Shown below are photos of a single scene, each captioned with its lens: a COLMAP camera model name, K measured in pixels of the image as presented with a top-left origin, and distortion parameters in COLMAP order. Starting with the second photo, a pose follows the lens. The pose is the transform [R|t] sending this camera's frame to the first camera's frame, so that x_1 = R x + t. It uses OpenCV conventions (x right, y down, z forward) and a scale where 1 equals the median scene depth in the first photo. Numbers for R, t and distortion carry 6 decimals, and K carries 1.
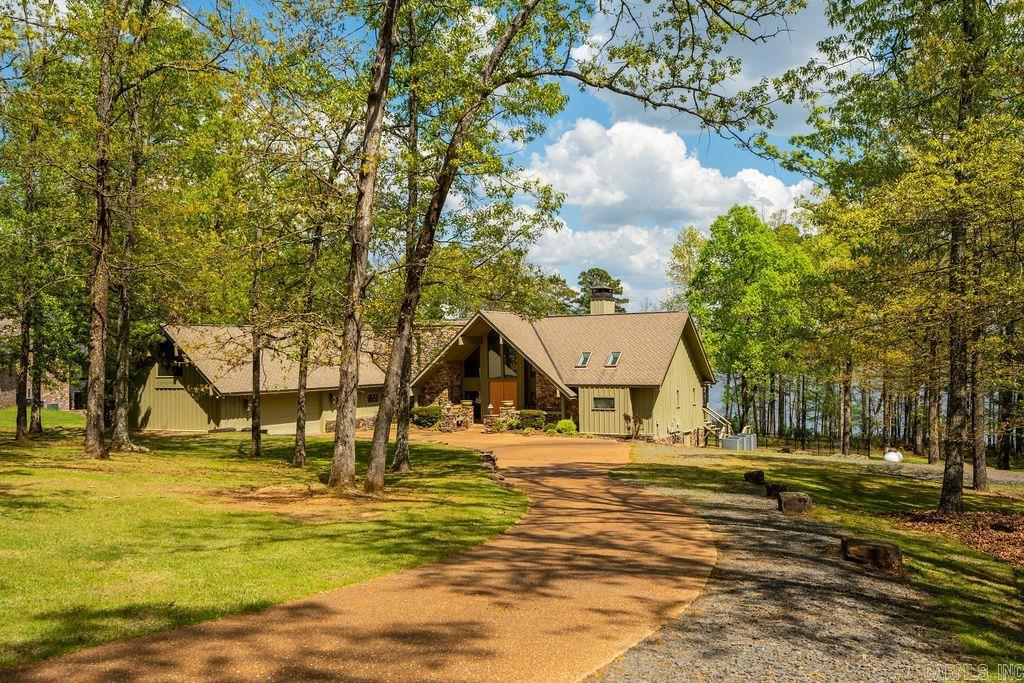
lens RADIAL K [[1093.0, 0, 512.0], [0, 1093.0, 341.5], [0, 0, 1]] dist [0.056418, 0.029323]
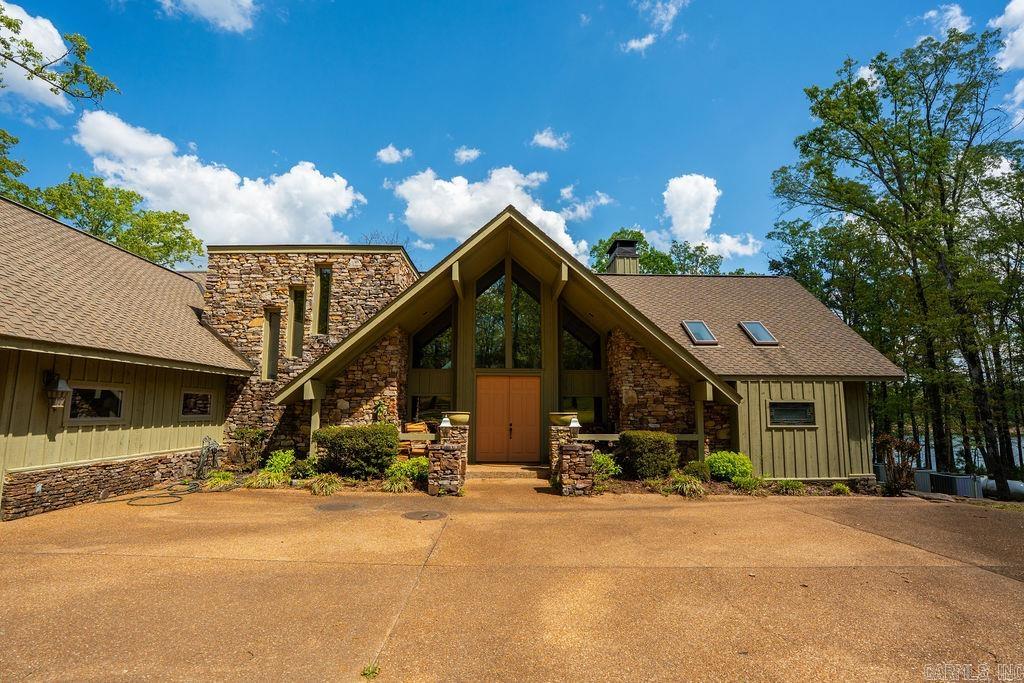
lens RADIAL K [[491.1, 0, 512.0], [0, 491.1, 341.5], [0, 0, 1]] dist [-0.070581, 0.026191]
pose [[0.855241, 0.088718, 0.510580, -0.131082], [-0.021614, 0.990486, -0.135902, 0.055825], [-0.517780, 0.105193, 0.849022, 0.873072]]
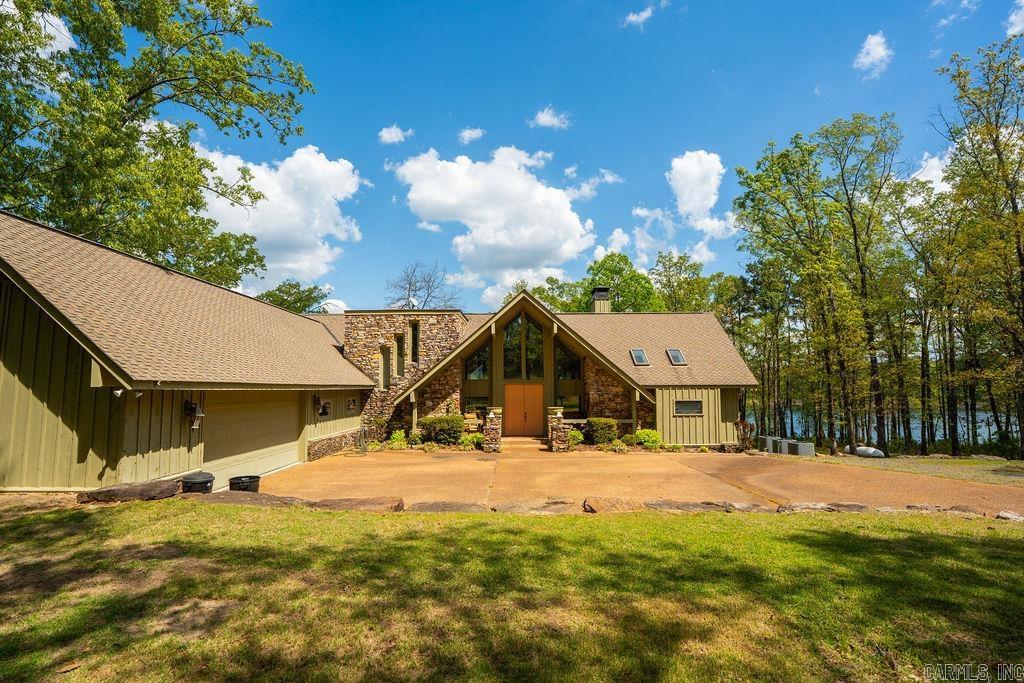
lens RADIAL K [[491.1, 0, 512.0], [0, 491.1, 341.5], [0, 0, 1]] dist [-0.070581, 0.026191]
pose [[0.860921, 0.061356, 0.505025, -0.218263], [-0.015363, 0.995383, -0.094741, 0.043275], [-0.508506, 0.073806, 0.857889, 0.741790]]
